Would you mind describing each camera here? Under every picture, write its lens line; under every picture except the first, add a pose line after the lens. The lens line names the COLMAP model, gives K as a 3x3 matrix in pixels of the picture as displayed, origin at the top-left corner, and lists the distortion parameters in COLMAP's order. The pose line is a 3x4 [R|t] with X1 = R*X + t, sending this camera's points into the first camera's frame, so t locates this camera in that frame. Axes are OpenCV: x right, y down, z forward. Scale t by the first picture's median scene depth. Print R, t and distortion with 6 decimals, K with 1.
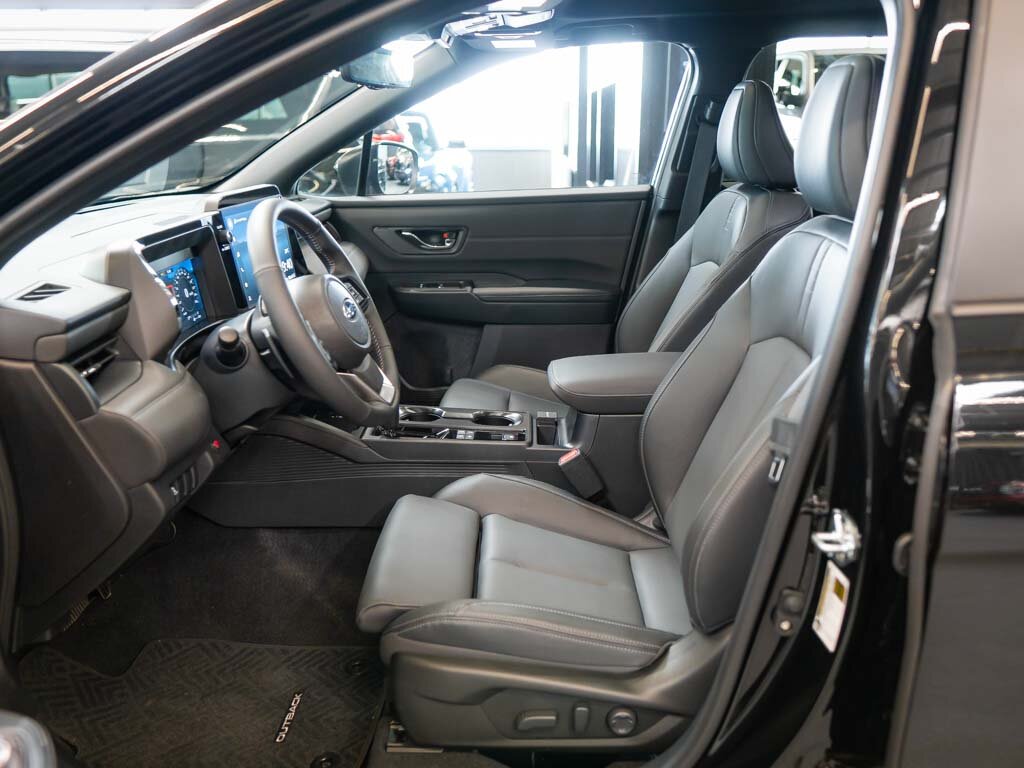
lens RADIAL K [[819.5, 0, 512.0], [0, 819.5, 384.0], [0, 0, 1]] dist [-0.002566, -0.000068]
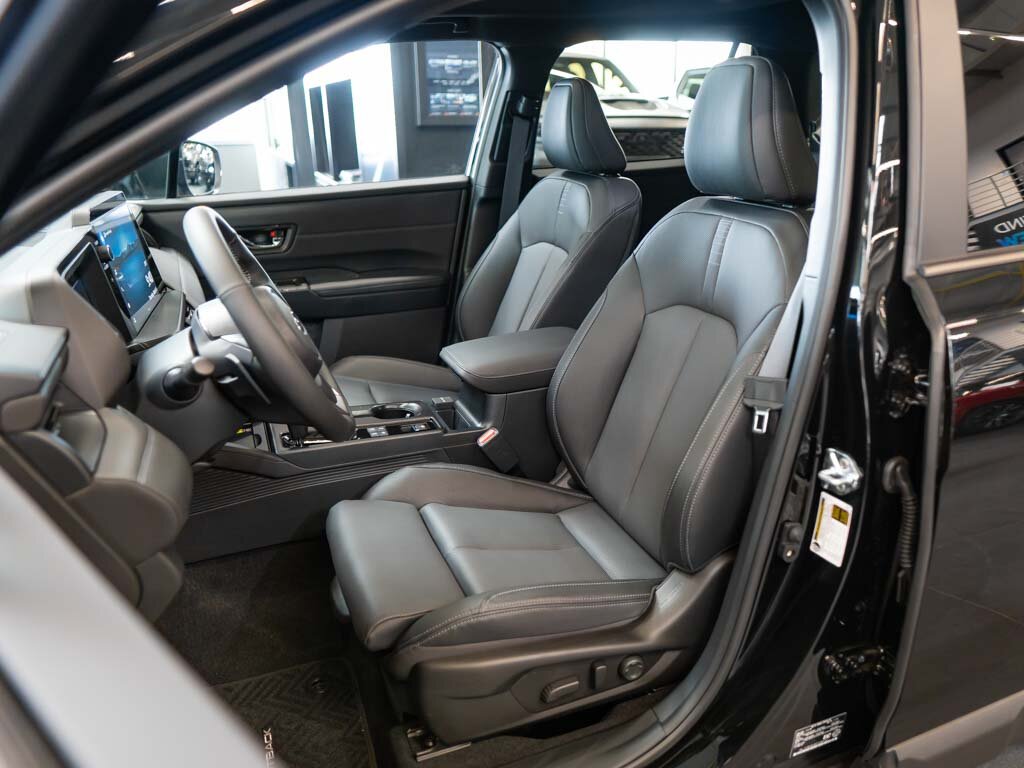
lens RADIAL K [[730.6, 0, 491.9], [0, 730.6, 381.9], [0, 0, 1]] dist [-0.000746, -0.001180]
pose [[0.926644, -0.135962, 0.350493, -0.249905], [0.121592, 0.990592, 0.062800, -0.040983], [-0.355734, -0.015576, 0.934458, 0.115892]]
